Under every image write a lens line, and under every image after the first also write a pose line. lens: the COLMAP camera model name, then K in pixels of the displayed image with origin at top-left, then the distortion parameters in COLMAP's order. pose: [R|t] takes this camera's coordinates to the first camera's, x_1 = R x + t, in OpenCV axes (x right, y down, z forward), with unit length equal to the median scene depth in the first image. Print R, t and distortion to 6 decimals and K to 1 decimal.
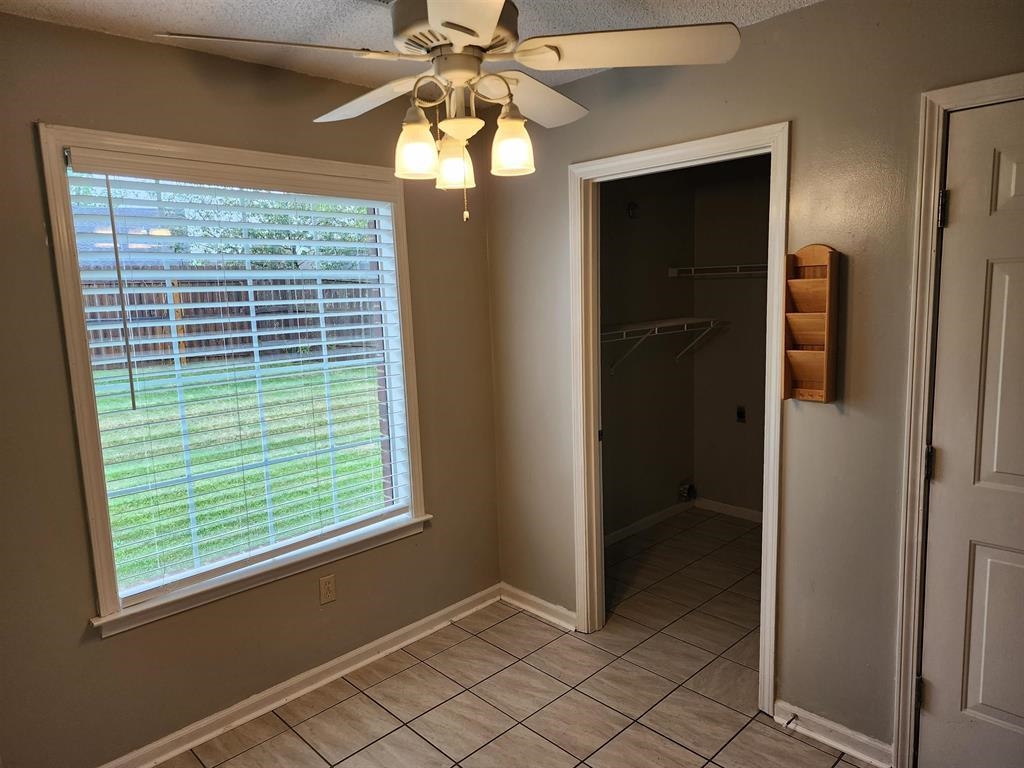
lens RADIAL K [[669.1, 0, 512.0], [0, 669.1, 384.0], [0, 0, 1]] dist [0.006266, 0.002751]
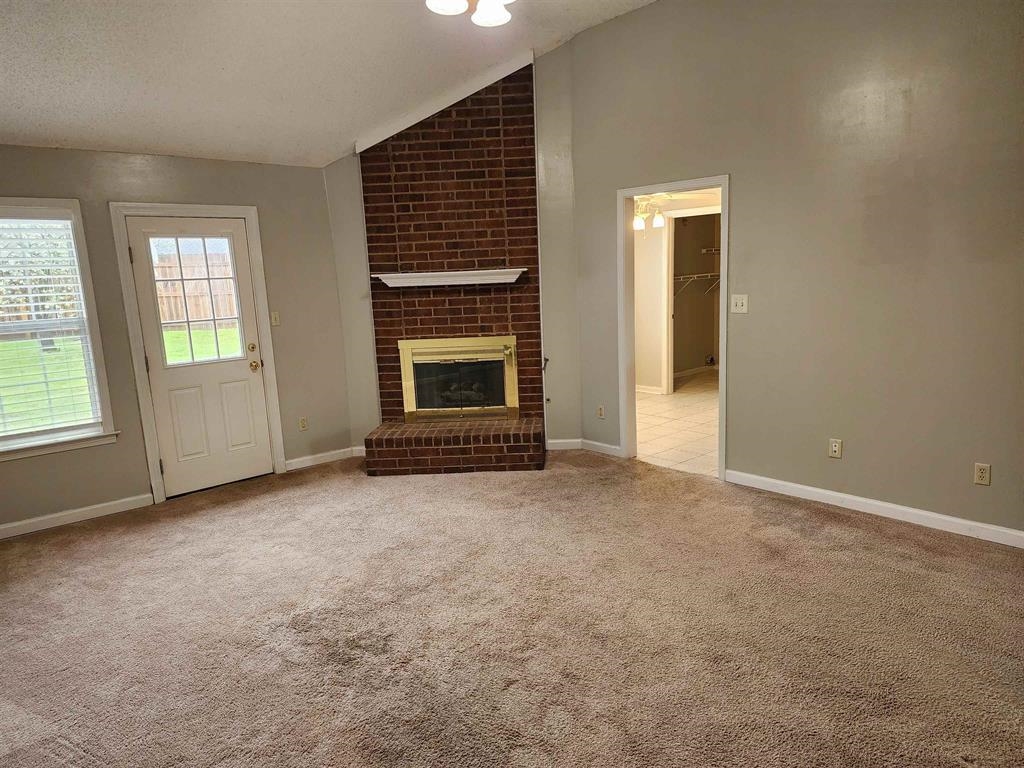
lens RADIAL K [[669.1, 0, 512.0], [0, 669.1, 384.0], [0, 0, 1]] dist [0.006266, 0.002751]
pose [[0.998629, 0.005869, -0.052007, -0.263226], [-0.003815, 0.999212, 0.039519, 0.178964], [0.052198, -0.039267, 0.997864, -1.206501]]
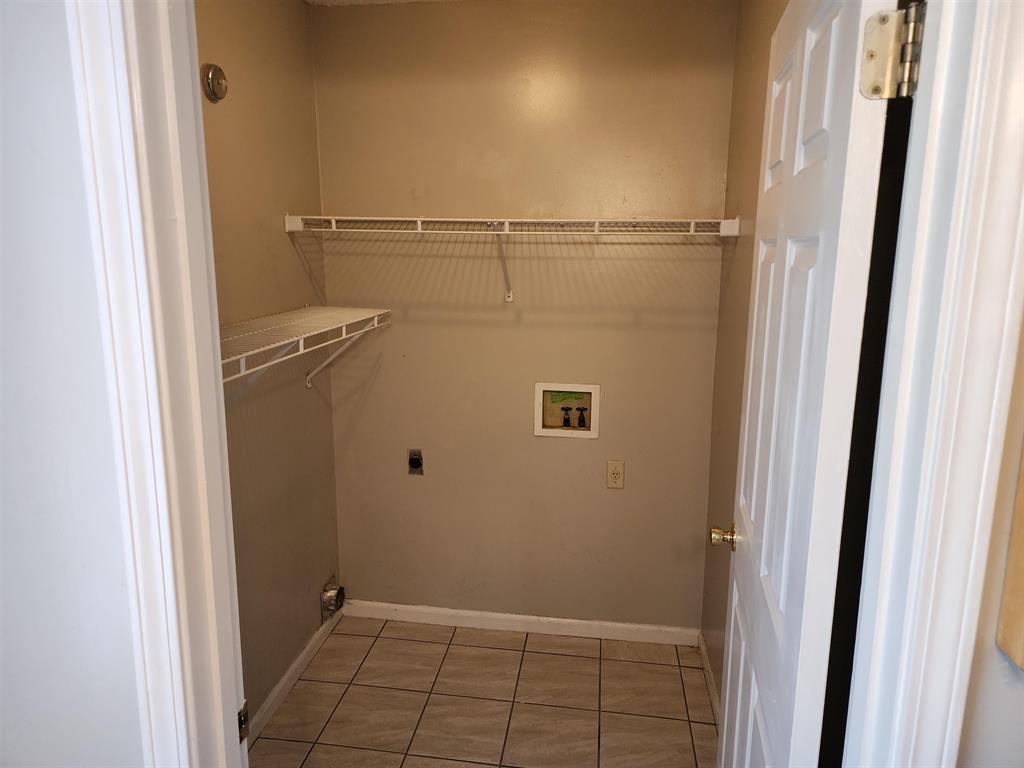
lens RADIAL K [[691.6, 0, 509.9], [0, 691.6, 370.4], [0, 0, 1]] dist [0.002423, 0.000623]
pose [[0.787122, -0.070837, 0.612716, 0.029355], [0.048005, 0.997406, 0.053642, -0.077497], [-0.614926, -0.012809, 0.788481, 0.499981]]
